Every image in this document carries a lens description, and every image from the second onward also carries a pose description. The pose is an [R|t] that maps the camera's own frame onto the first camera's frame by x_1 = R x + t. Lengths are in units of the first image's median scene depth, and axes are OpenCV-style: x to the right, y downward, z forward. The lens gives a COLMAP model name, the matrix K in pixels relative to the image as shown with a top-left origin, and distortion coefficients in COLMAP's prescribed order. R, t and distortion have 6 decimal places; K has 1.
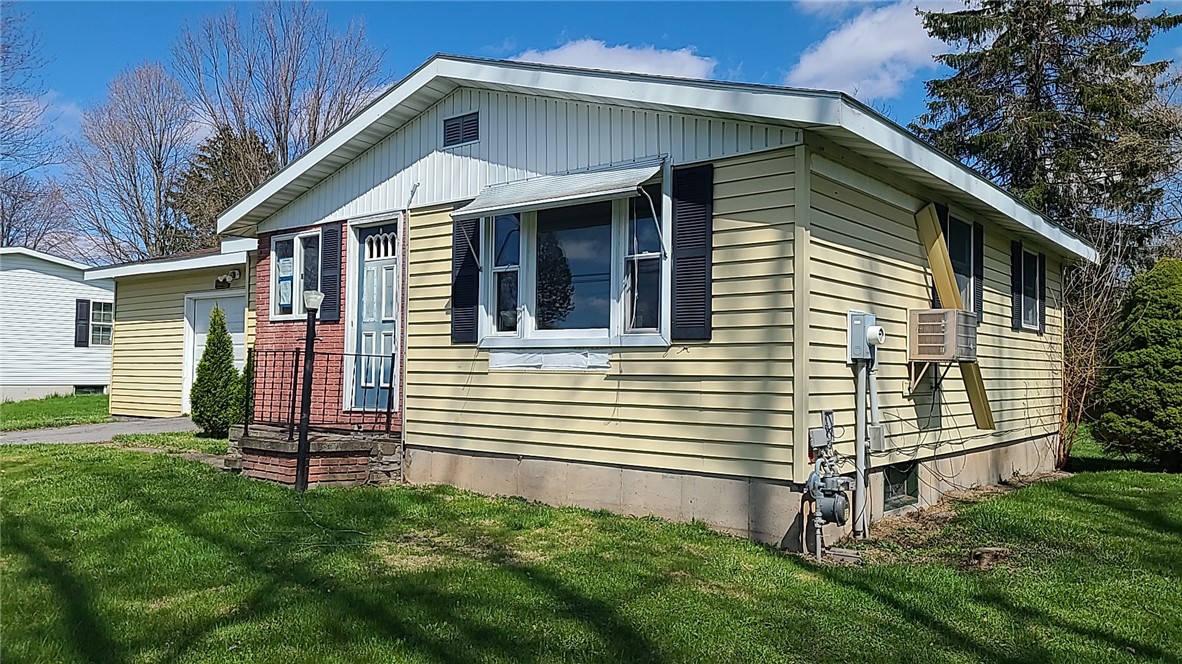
lens RADIAL K [[888.6, 0, 596.8], [0, 888.6, 328.3], [0, 0, 1]] dist [0.057742, -0.001028]
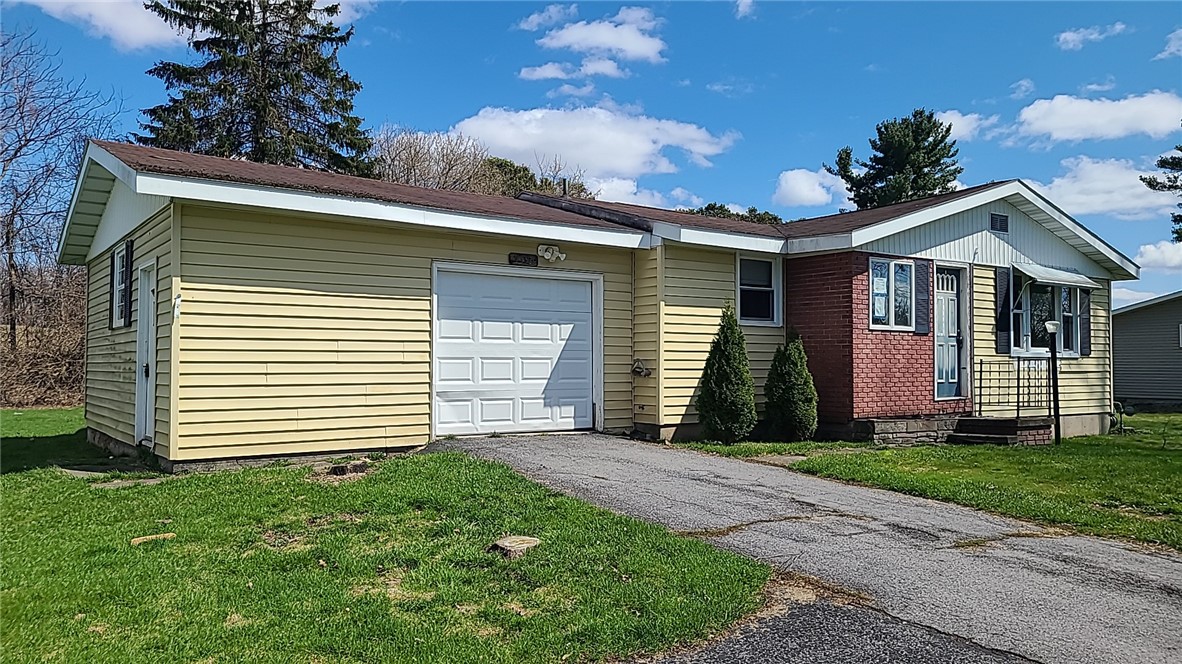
lens RADIAL K [[888.6, 0, 596.8], [0, 888.6, 328.3], [0, 0, 1]] dist [0.057742, -0.001028]
pose [[0.267134, 0.032299, 0.963118, -1.842227], [-0.042685, 0.998854, -0.021658, 0.035847], [-0.962713, -0.035325, 0.268207, 1.202446]]
